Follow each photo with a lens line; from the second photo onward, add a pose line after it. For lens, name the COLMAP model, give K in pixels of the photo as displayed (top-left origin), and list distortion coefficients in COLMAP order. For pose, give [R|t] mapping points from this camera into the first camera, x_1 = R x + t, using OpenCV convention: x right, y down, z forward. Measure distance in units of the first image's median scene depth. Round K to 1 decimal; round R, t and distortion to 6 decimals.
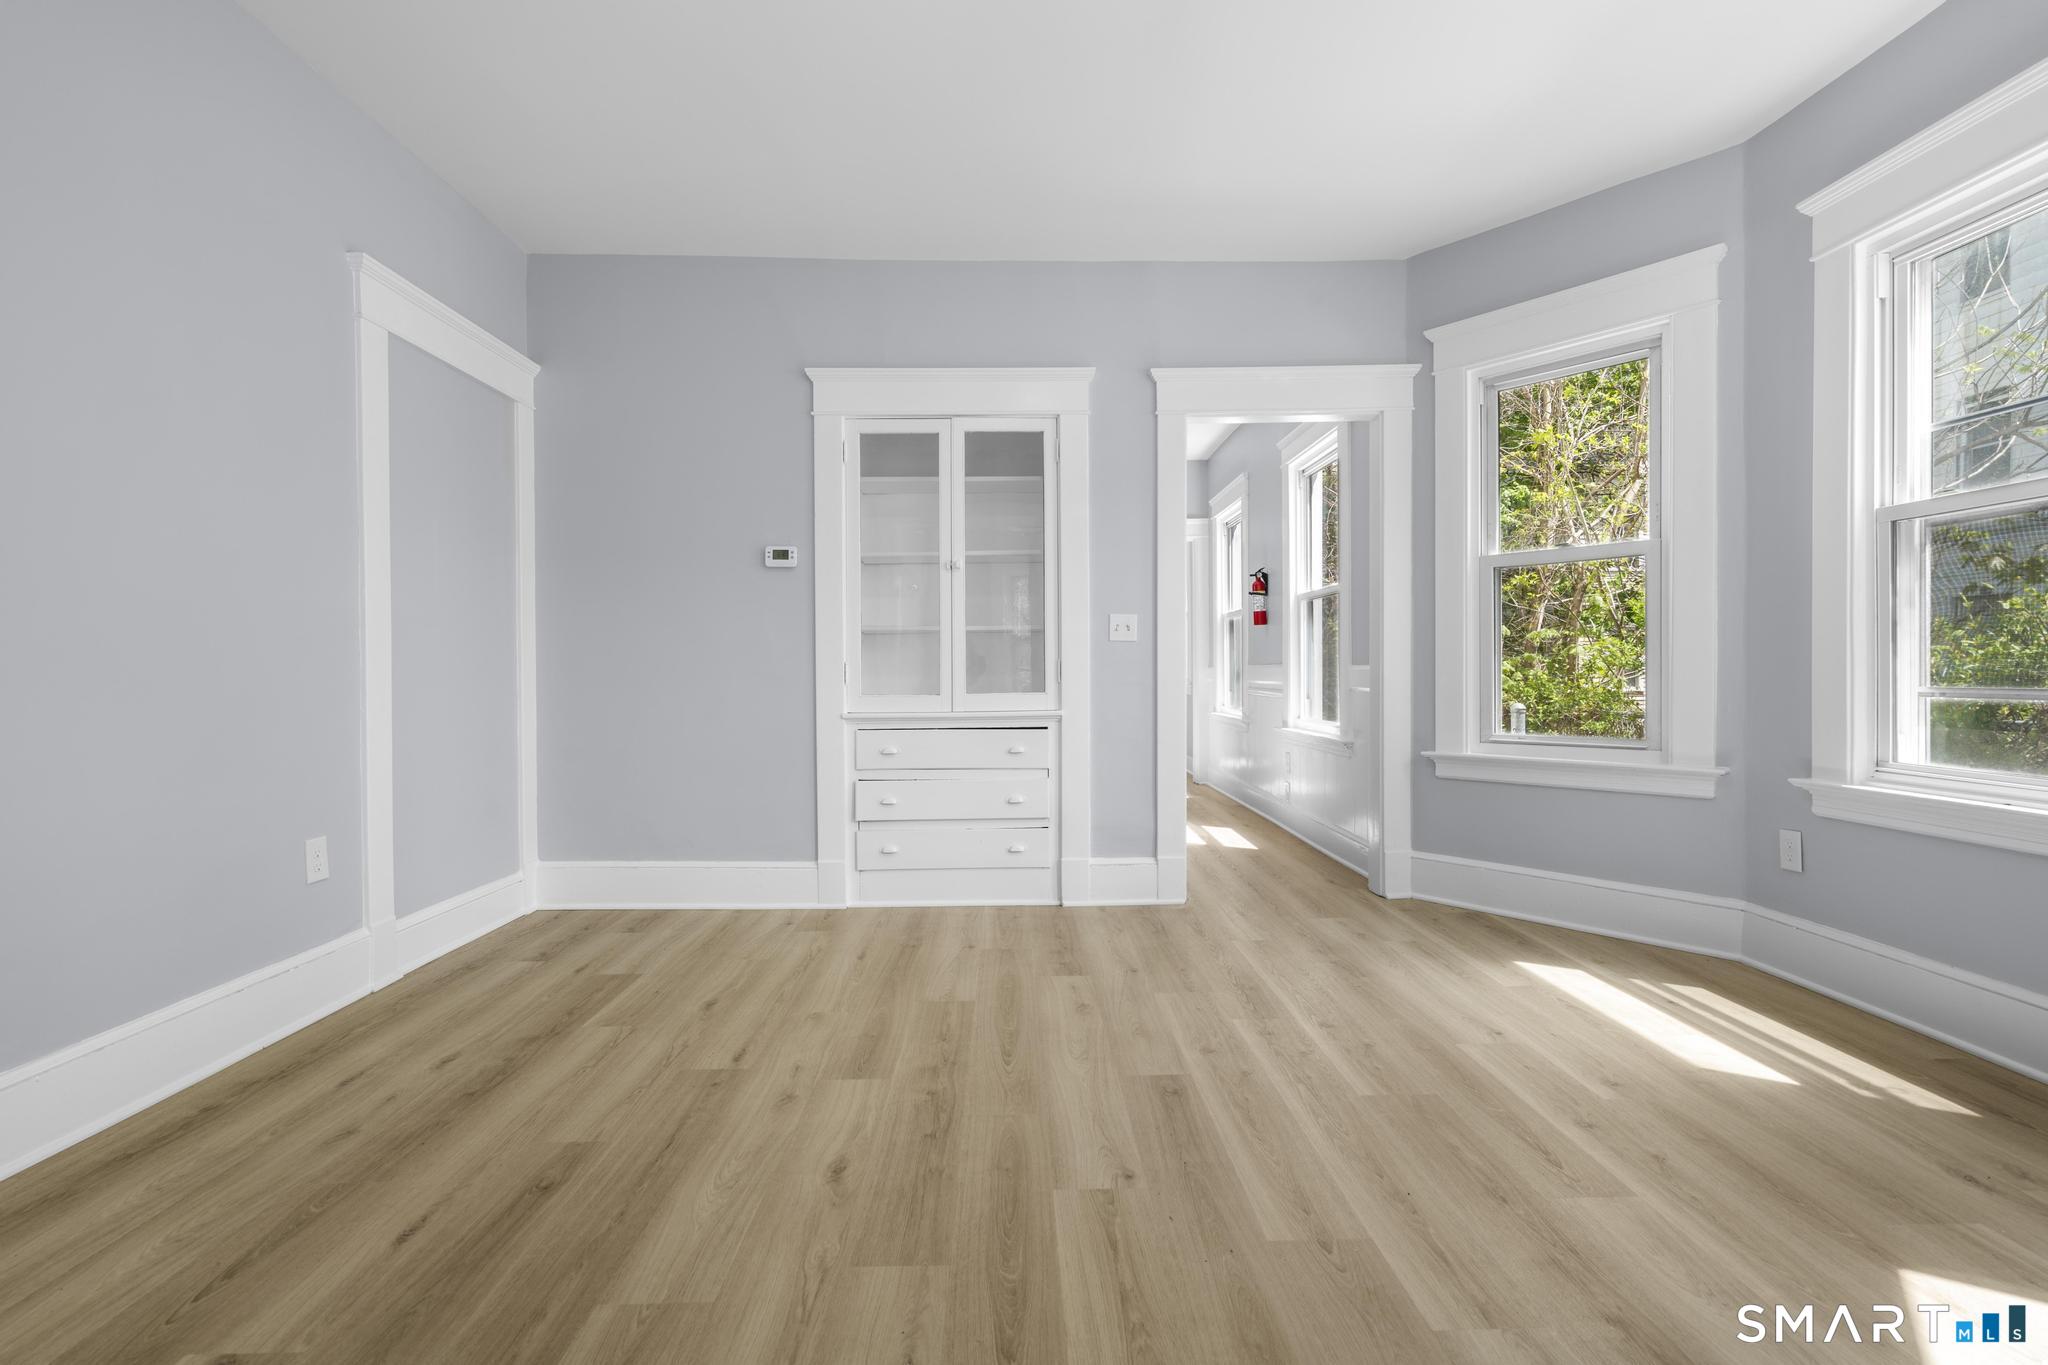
lens RADIAL K [[932.2, 0, 1041.3], [0, 932.2, 679.9], [0, 0, 1]] dist [0.003814, 0.000463]
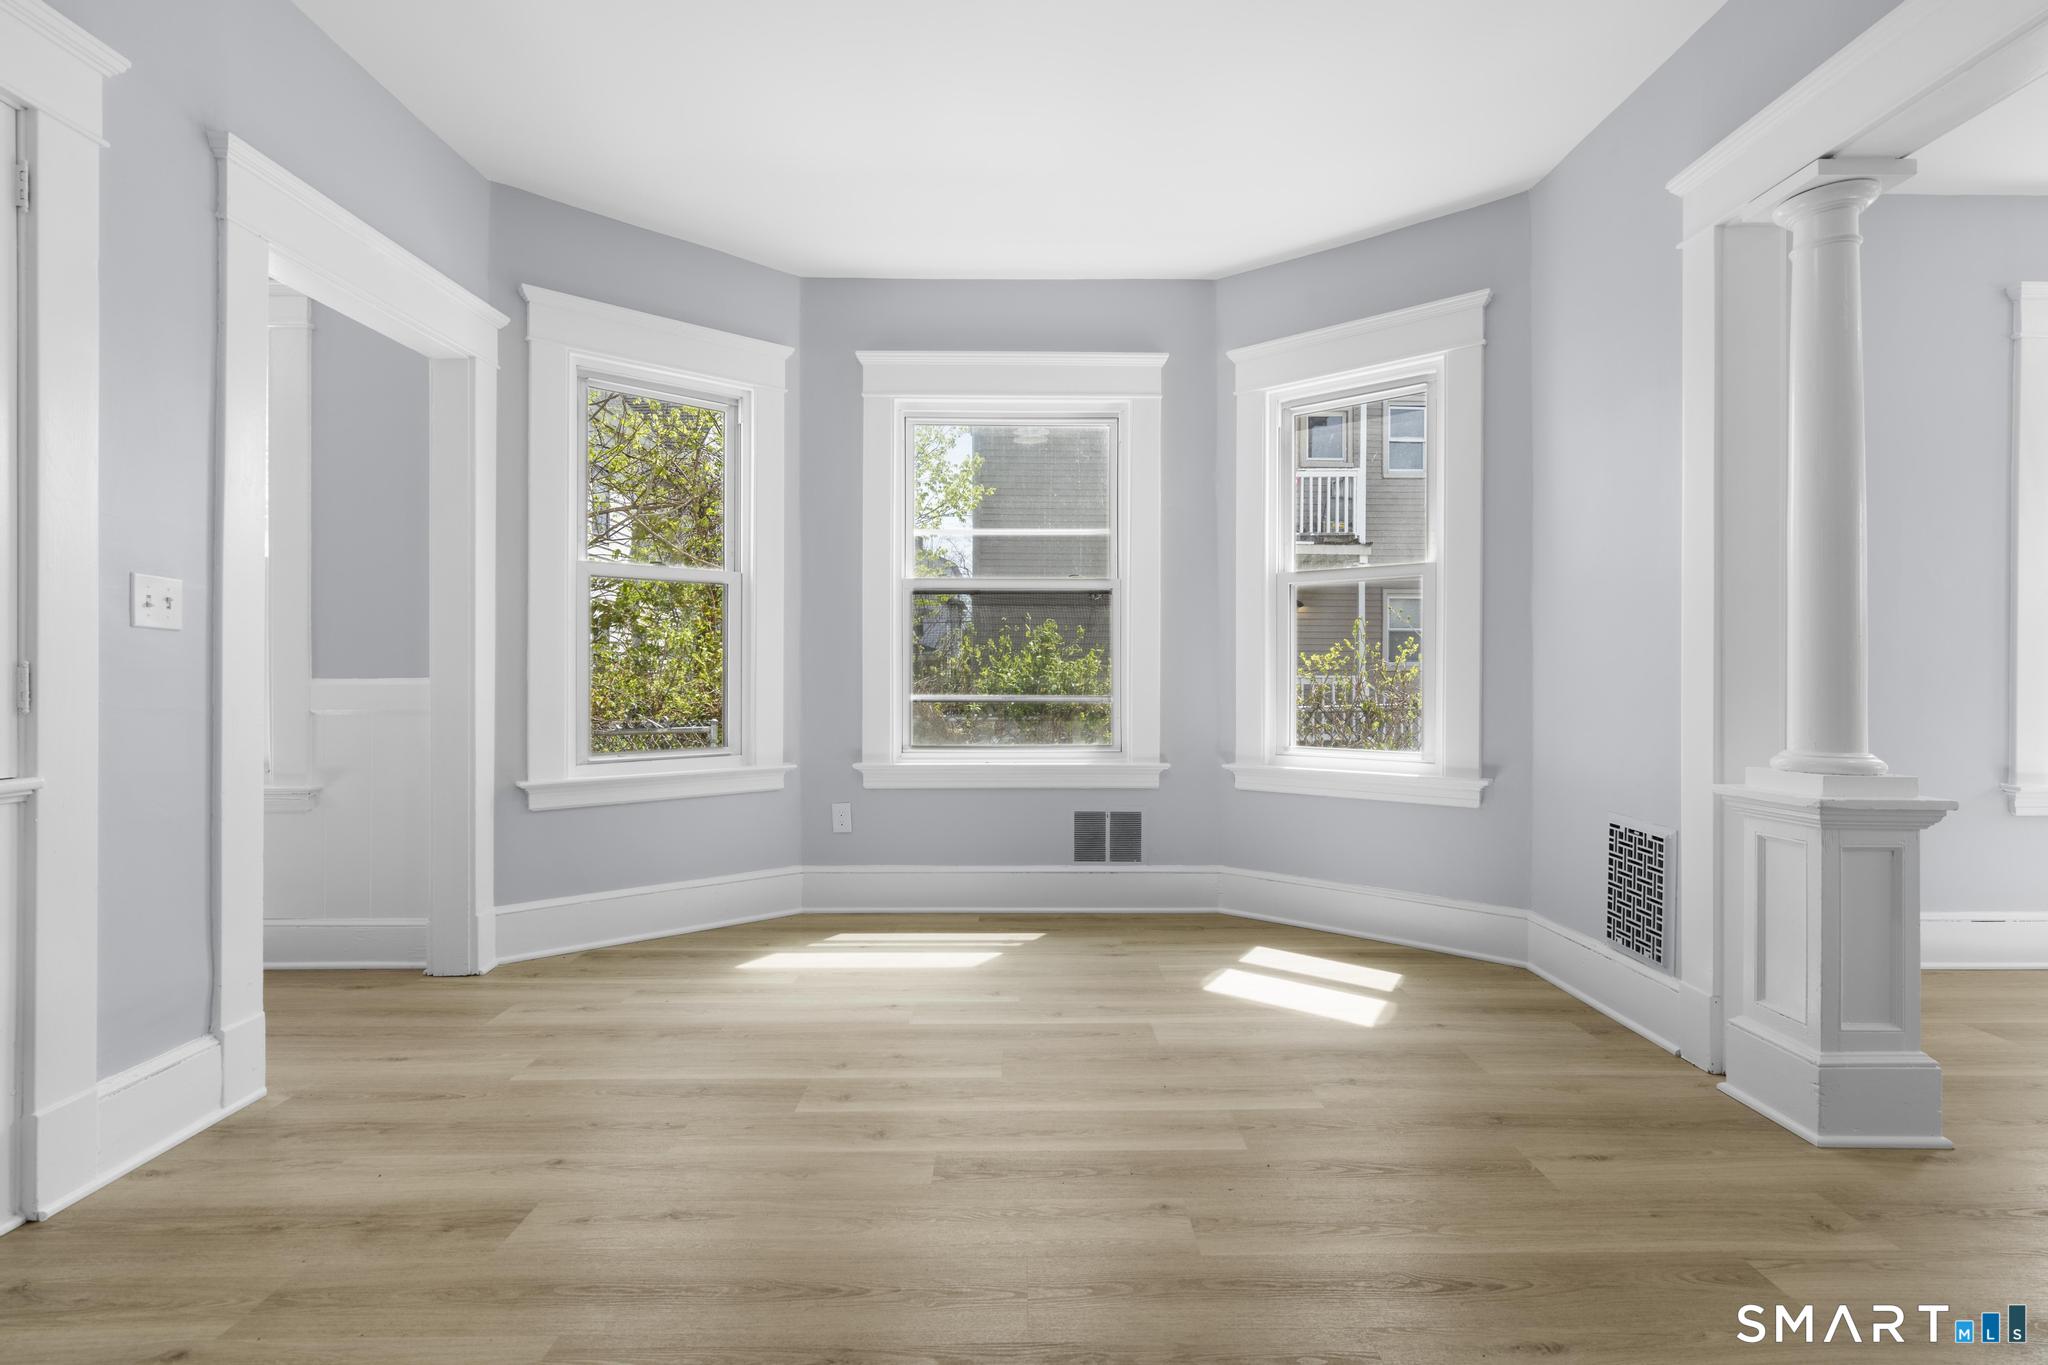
lens RADIAL K [[932.2, 0, 1021.6], [0, 932.2, 682.9], [0, 0, 1]] dist [0.003814, 0.000463]
pose [[0.023795, 0.002712, 0.999713, -0.412885], [0.010485, 0.999941, -0.002962, -0.005439], [-0.999662, 0.010553, 0.023765, 0.524500]]
